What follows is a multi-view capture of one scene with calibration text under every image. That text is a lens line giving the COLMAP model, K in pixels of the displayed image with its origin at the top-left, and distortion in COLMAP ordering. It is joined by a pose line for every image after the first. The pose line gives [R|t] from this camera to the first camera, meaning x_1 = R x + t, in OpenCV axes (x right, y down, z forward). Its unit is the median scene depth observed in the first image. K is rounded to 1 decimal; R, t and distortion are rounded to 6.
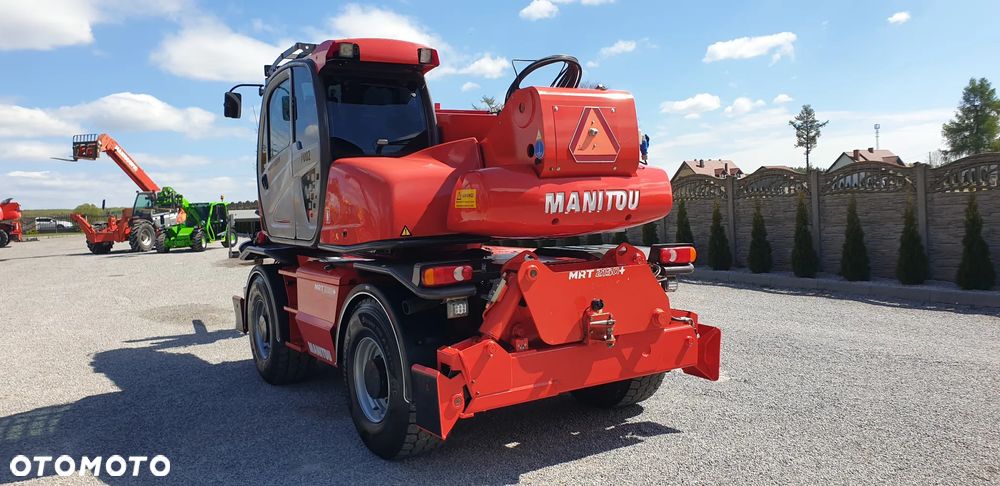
lens RADIAL K [[787.5, 0, 493.4], [0, 787.5, 246.6], [0, 0, 1]] dist [0.027835, 0.003776]
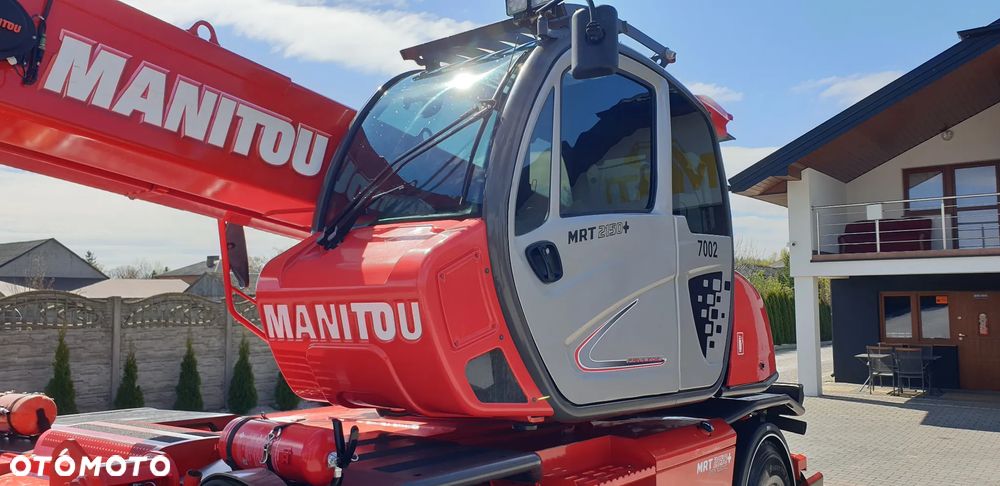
lens RADIAL K [[799.9, 0, 500.0], [0, 799.9, 243.0], [0, 0, 1]] dist [0.010997, 0.007939]
pose [[-0.387108, 0.121733, 0.913963, -0.896071], [0.062650, 0.992428, -0.105649, -0.074966], [-0.919904, 0.016362, -0.391803, 1.674611]]
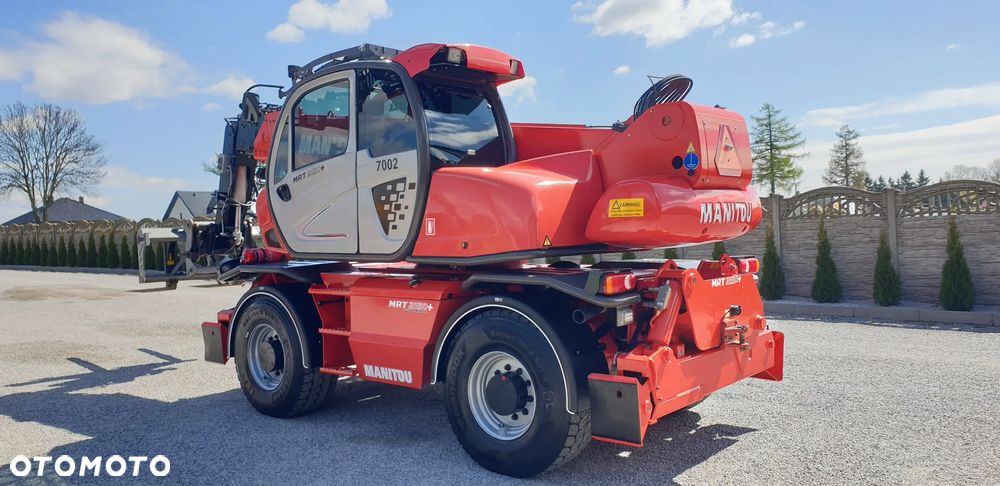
lens RADIAL K [[799.9, 0, 500.0], [0, 799.9, 243.0], [0, 0, 1]] dist [0.010997, 0.007939]
pose [[0.950516, 0.002904, 0.310662, -0.487388], [0.010682, 0.999059, -0.042024, 0.024616], [-0.310492, 0.043263, 0.949591, 0.071073]]
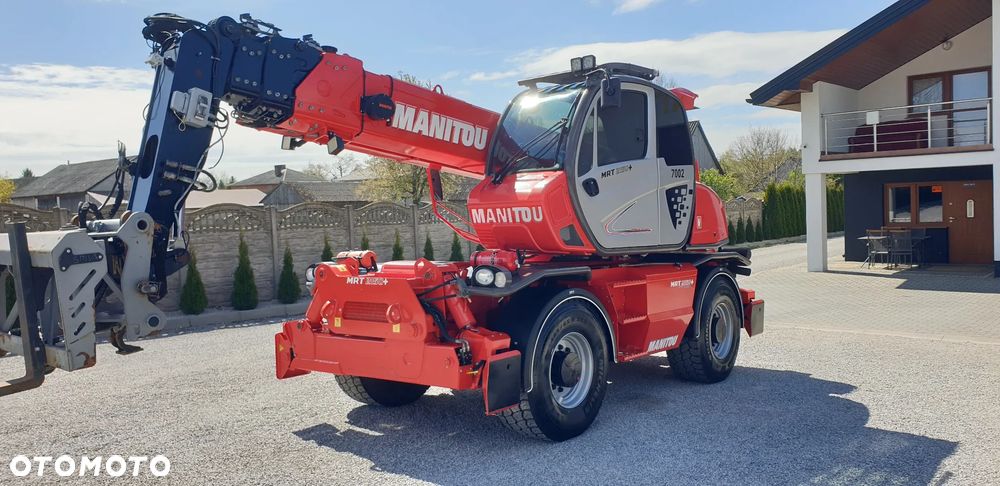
lens RADIAL K [[805.5, 0, 483.8], [0, 805.5, 242.9], [0, 0, 1]] dist [0.105924, -0.222742]
pose [[-0.306144, 0.016526, 0.951842, -1.567031], [0.089013, 0.995966, 0.011338, -0.059561], [-0.947815, 0.088197, -0.306380, 1.991718]]
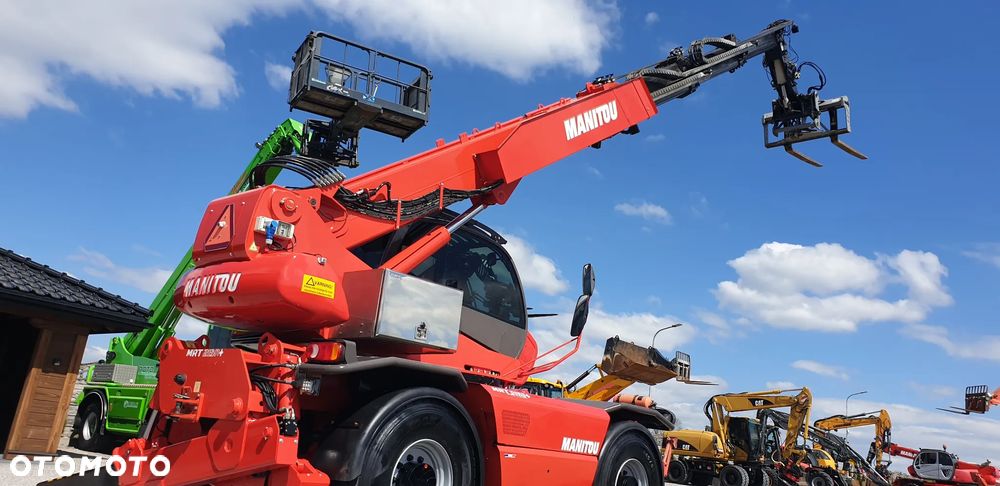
lens RADIAL K [[799.9, 0, 500.0], [0, 799.9, 243.0], [0, 0, 1]] dist [0.010997, 0.007939]
pose [[0.319135, -0.176994, -0.931035, 1.258827], [-0.167386, 0.956434, -0.239198, 0.081989], [0.932810, 0.232179, 0.275606, 1.030021]]
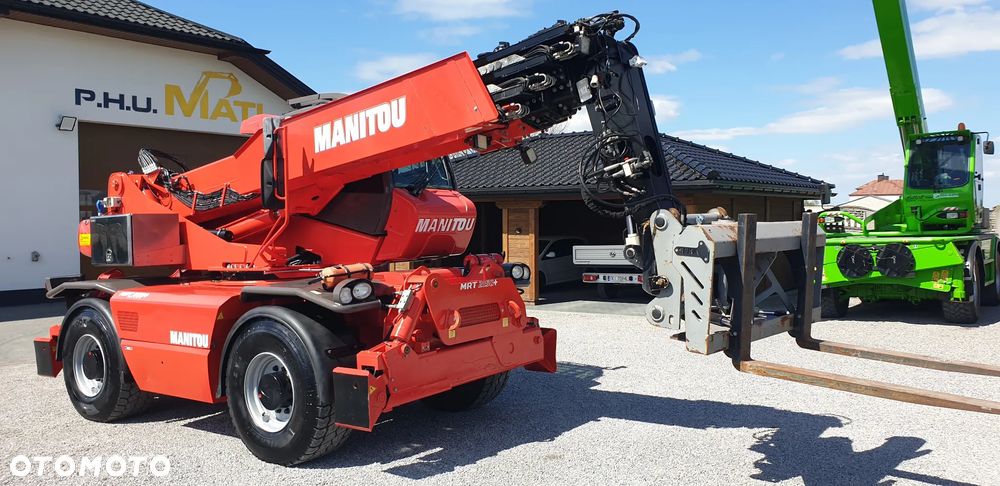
lens RADIAL K [[799.9, 0, 500.0], [0, 799.9, 243.0], [0, 0, 1]] dist [0.010997, 0.007939]
pose [[-0.924148, 0.071820, -0.375224, 0.061841], [0.039852, 0.994935, 0.092284, -0.176563], [0.379951, 0.070331, -0.922329, 2.884811]]
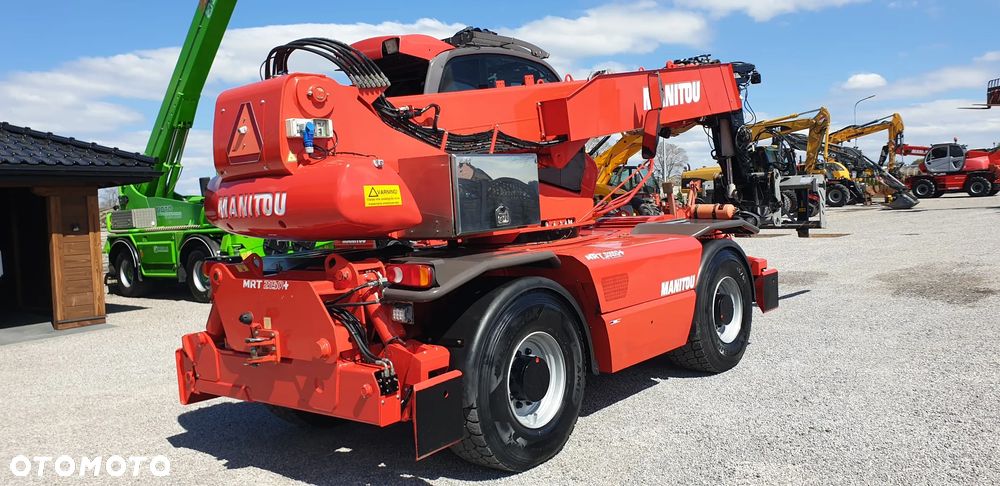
lens RADIAL K [[790.5, 0, 508.3], [0, 790.5, 242.0], [0, 0, 1]] dist [0.015162, -0.006948]
pose [[0.326844, 0.067082, -0.942695, 1.068020], [-0.005042, 0.997587, 0.069240, -0.078925], [0.945065, -0.017878, 0.326393, 0.959812]]
